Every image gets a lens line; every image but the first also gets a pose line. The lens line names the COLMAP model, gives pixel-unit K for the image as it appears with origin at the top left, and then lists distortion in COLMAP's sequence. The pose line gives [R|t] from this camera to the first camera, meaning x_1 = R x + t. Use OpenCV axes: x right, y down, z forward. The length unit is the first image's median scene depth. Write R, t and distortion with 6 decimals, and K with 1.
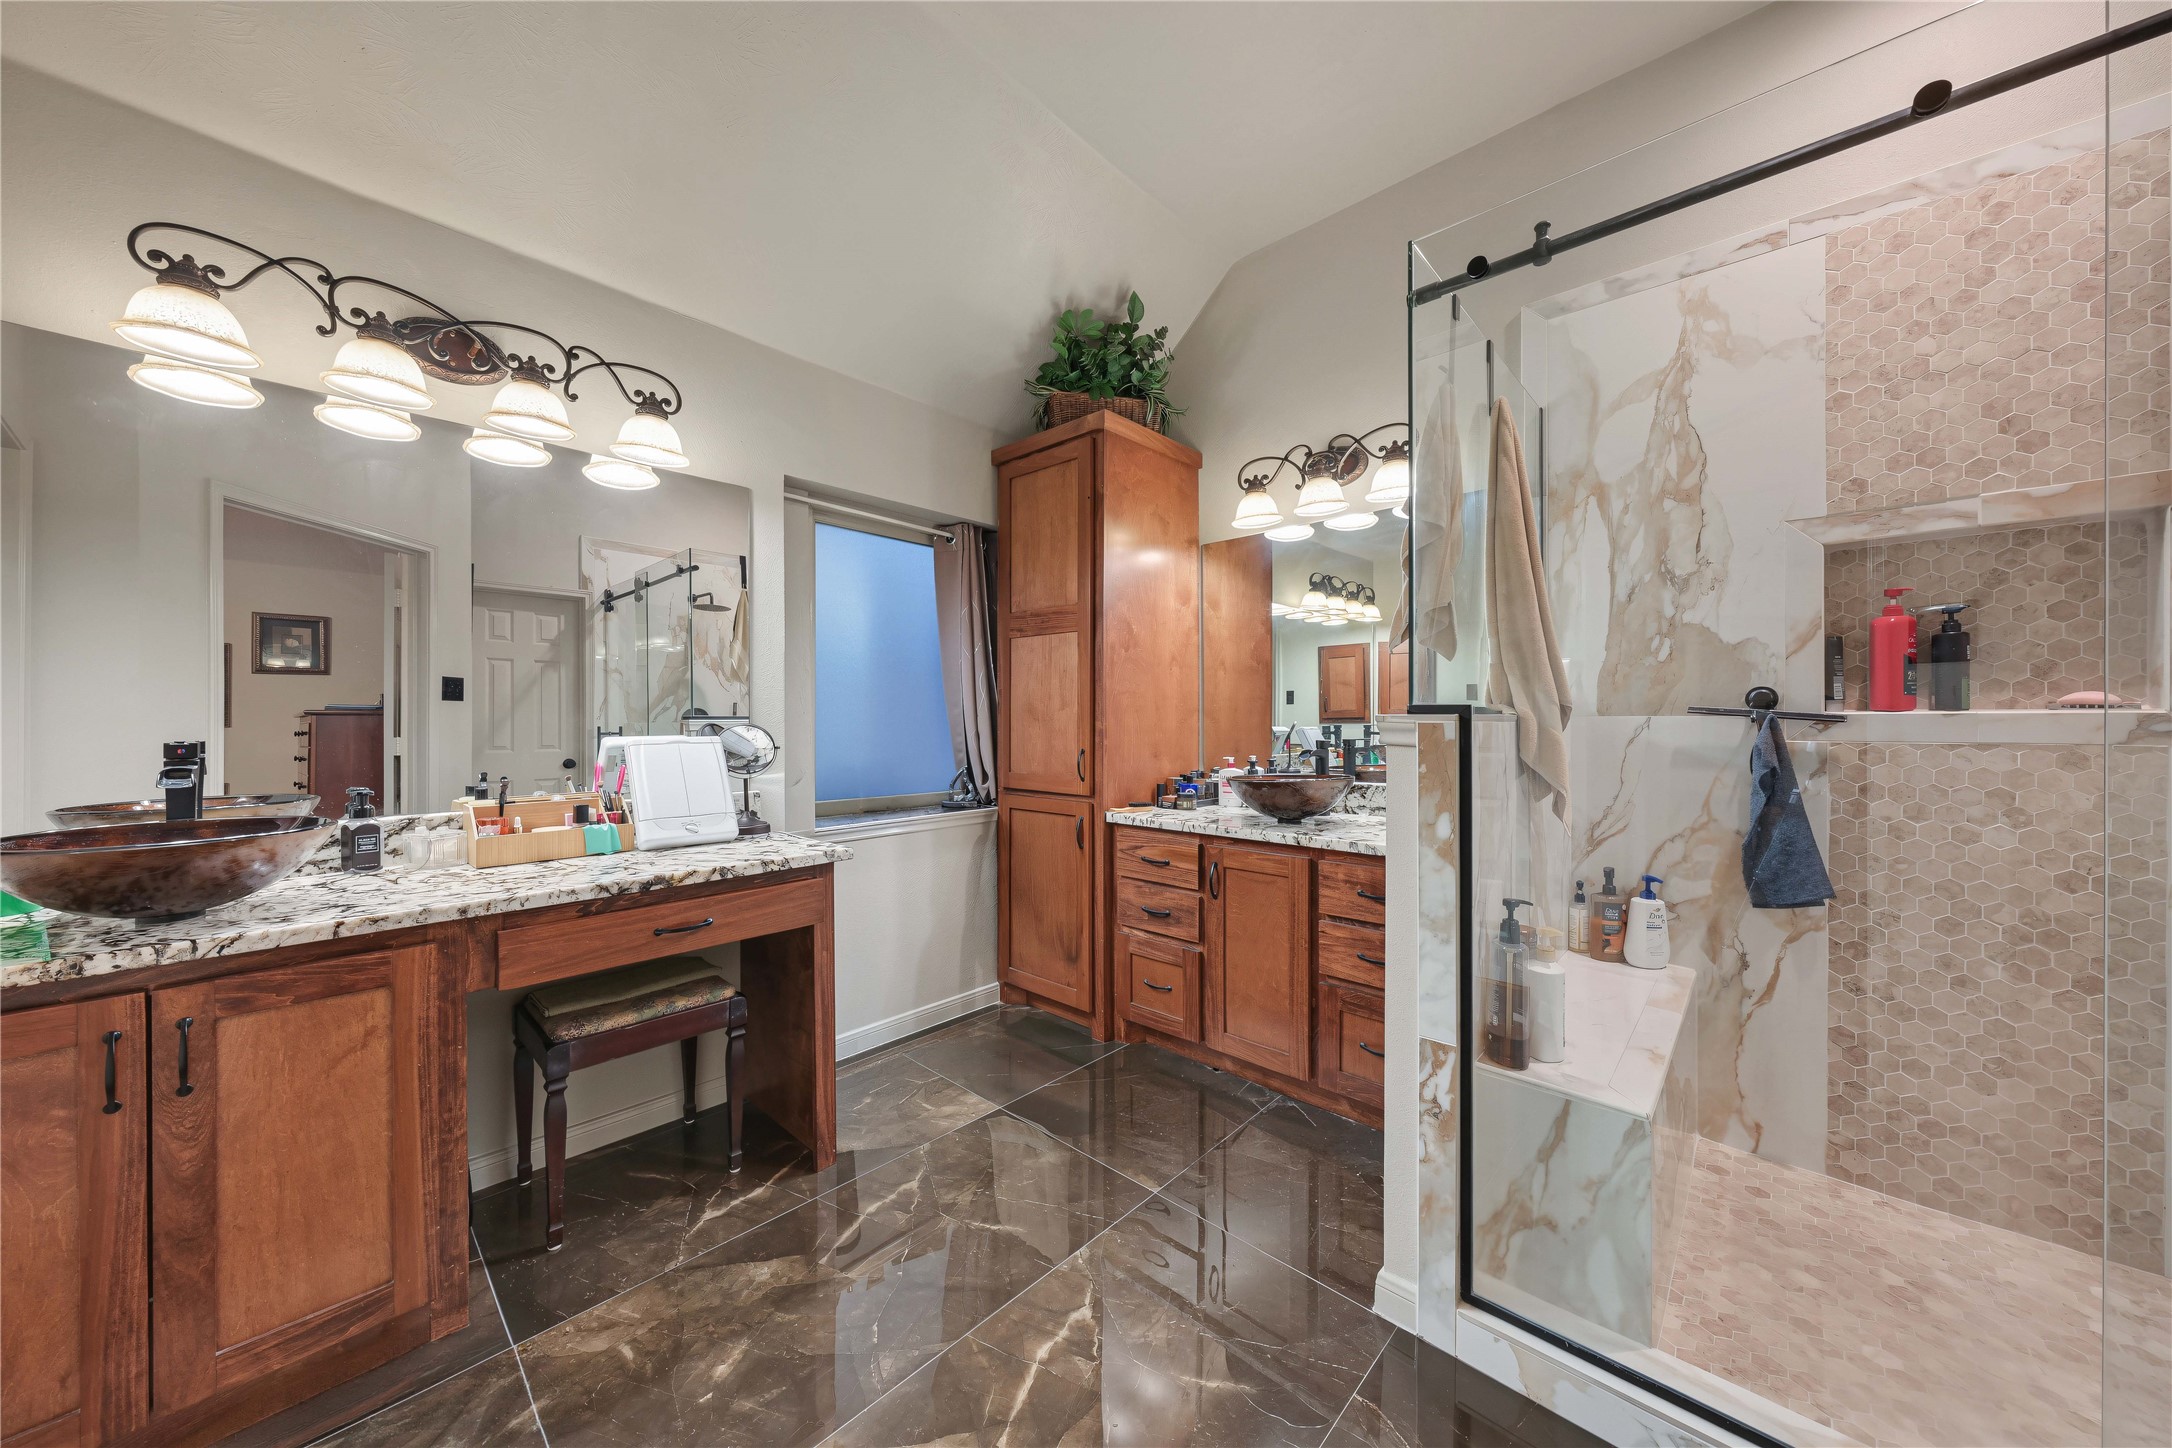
lens RADIAL K [[746.9, 0, 1084.3], [0, 746.9, 720.7], [0, 0, 1]] dist [0.000293, 0.000120]
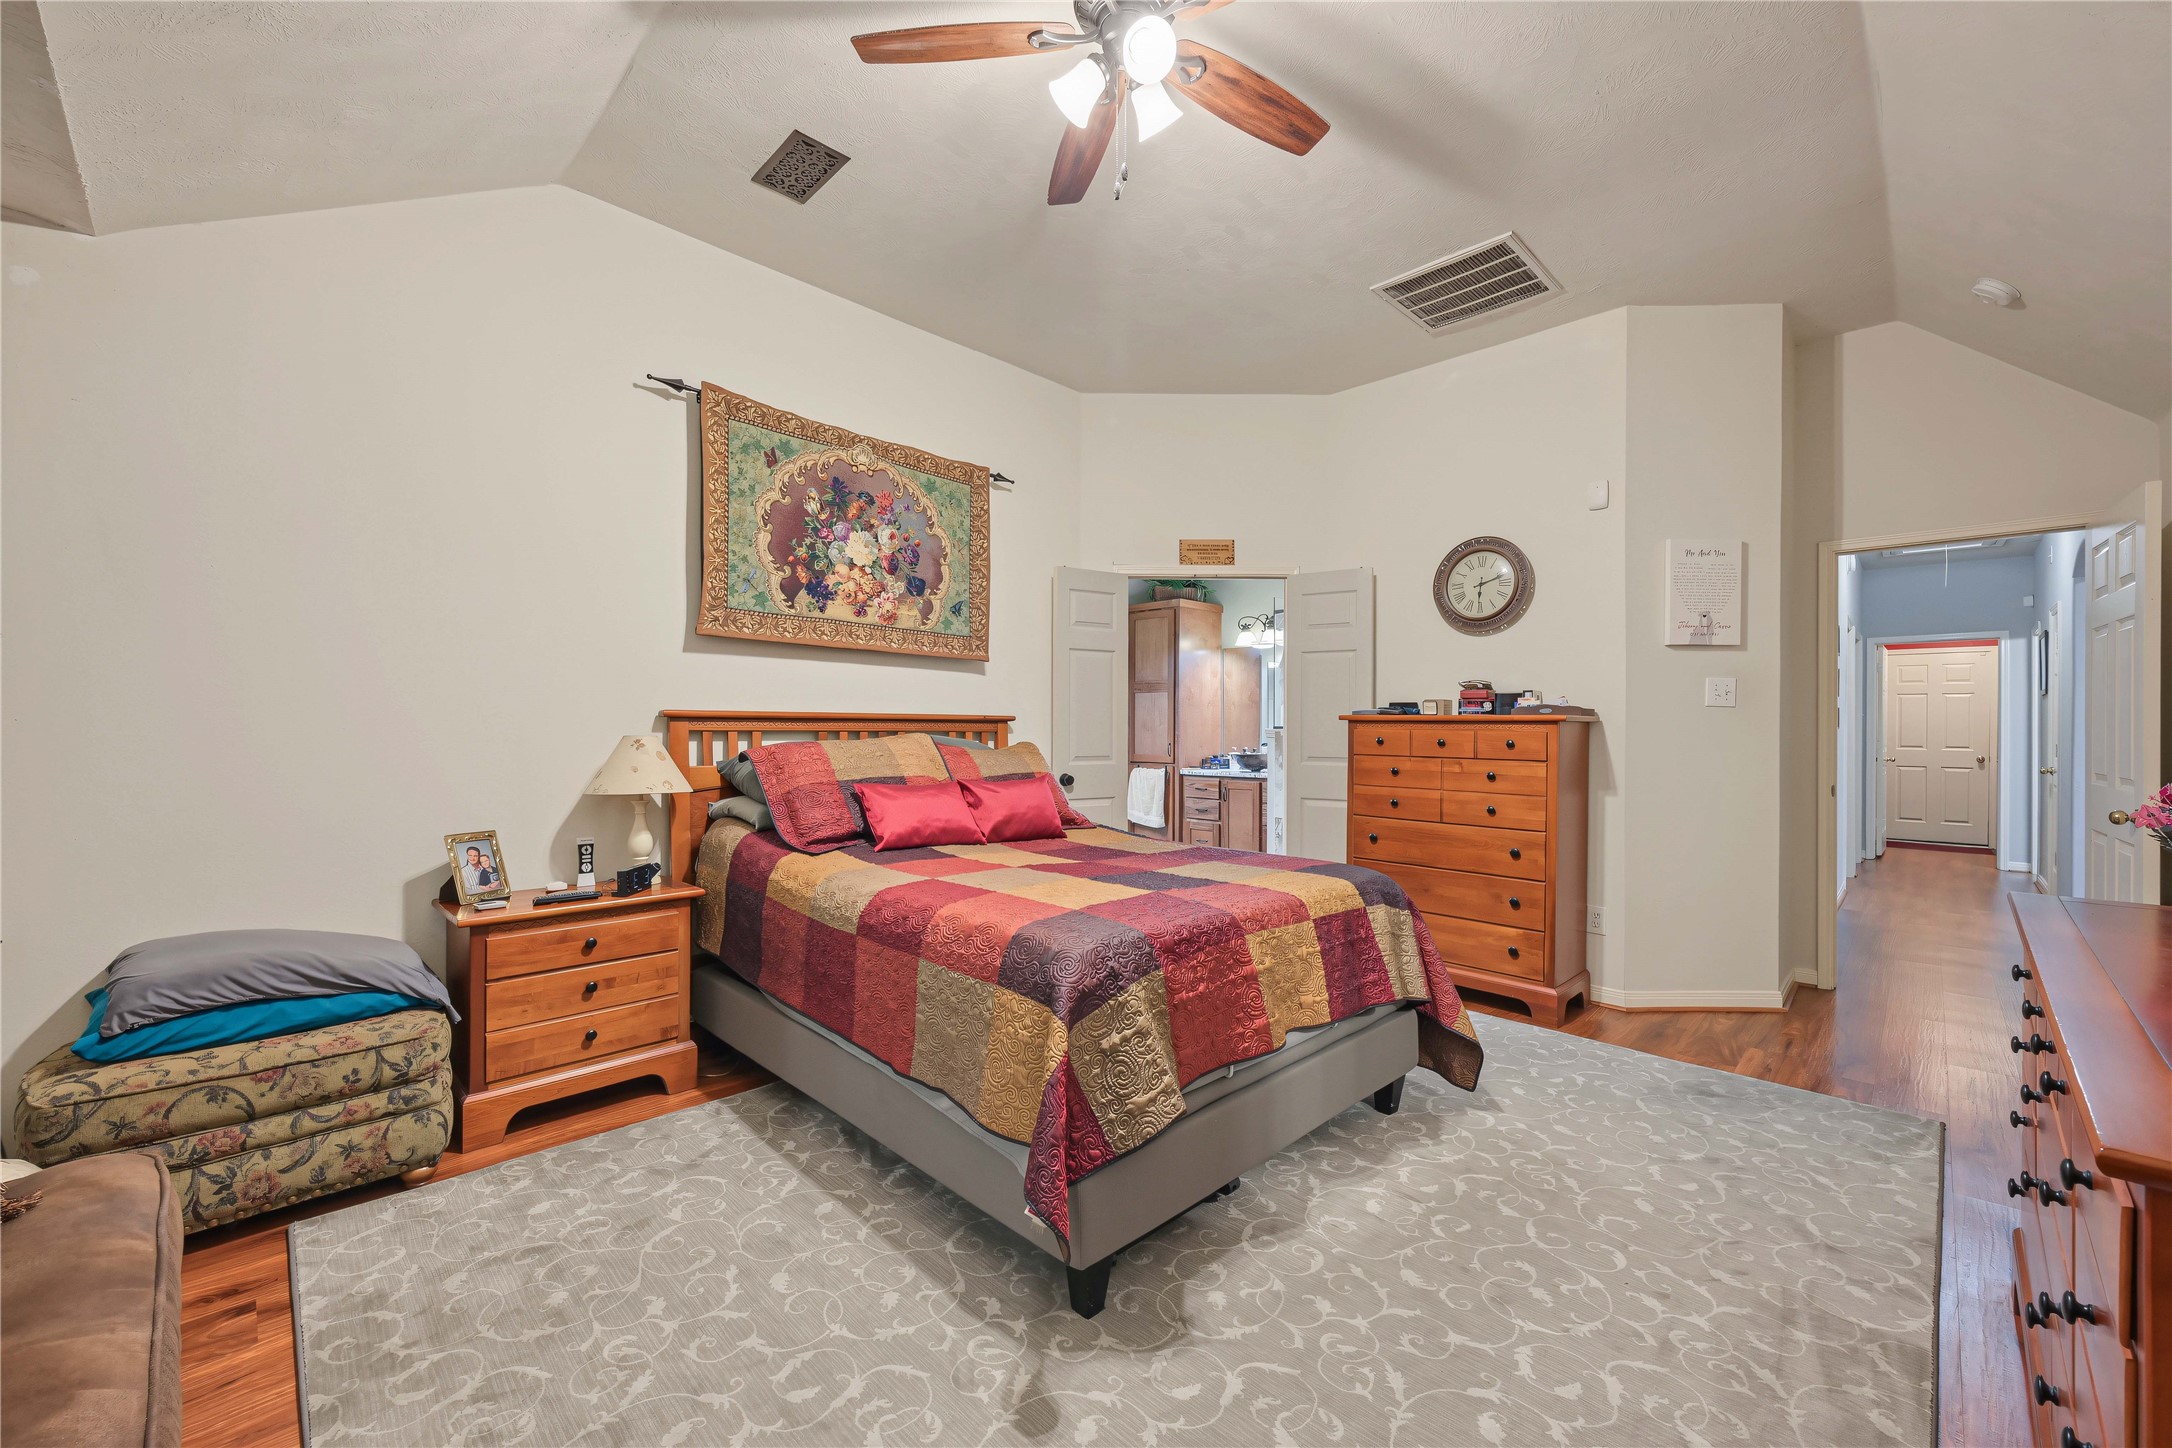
lens RADIAL K [[847.8, 0, 1086.0], [0, 847.8, 724.0], [0, 0, 1]] dist [0.001009, 0.000045]
pose [[0.999345, 0.005005, -0.035842, -0.223143], [-0.005385, 0.999930, -0.010502, 0.011335], [0.035787, 0.010688, 0.999302, -2.187137]]
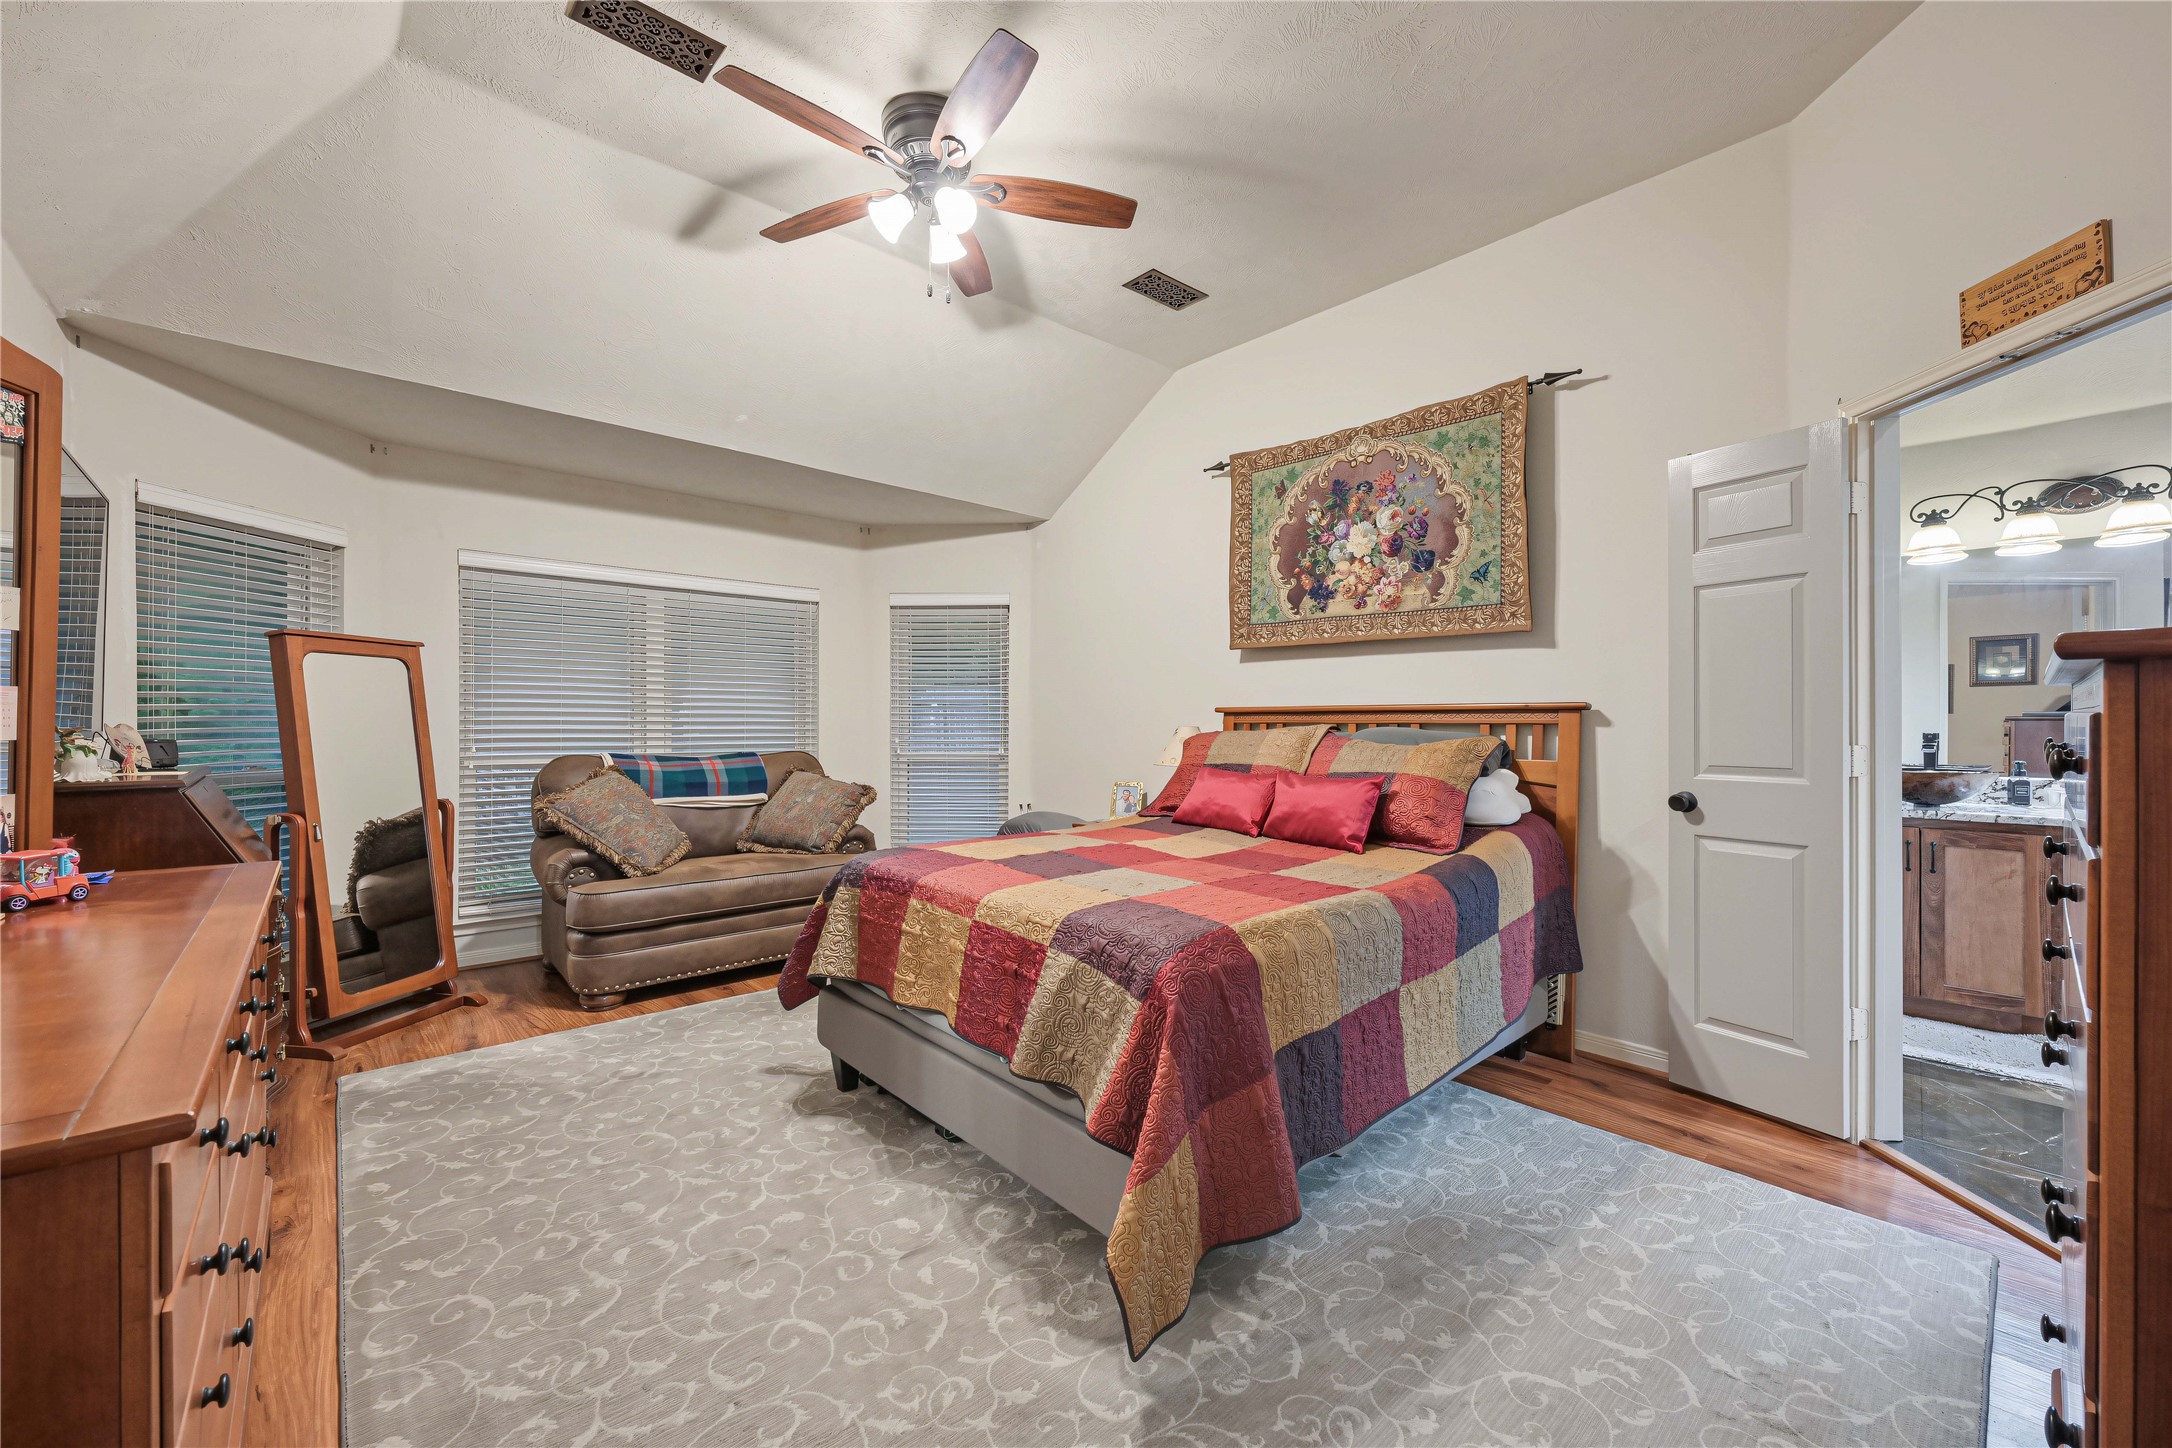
lens RADIAL K [[840.1, 0, 1084.0], [0, 840.1, 718.3], [0, 0, 1]] dist [-0.002278, -0.000055]
pose [[-0.084709, -0.004173, -0.996397, 1.010677], [-0.007031, 0.999969, -0.003590, 0.009986], [0.996381, 0.006702, -0.084736, -0.880293]]
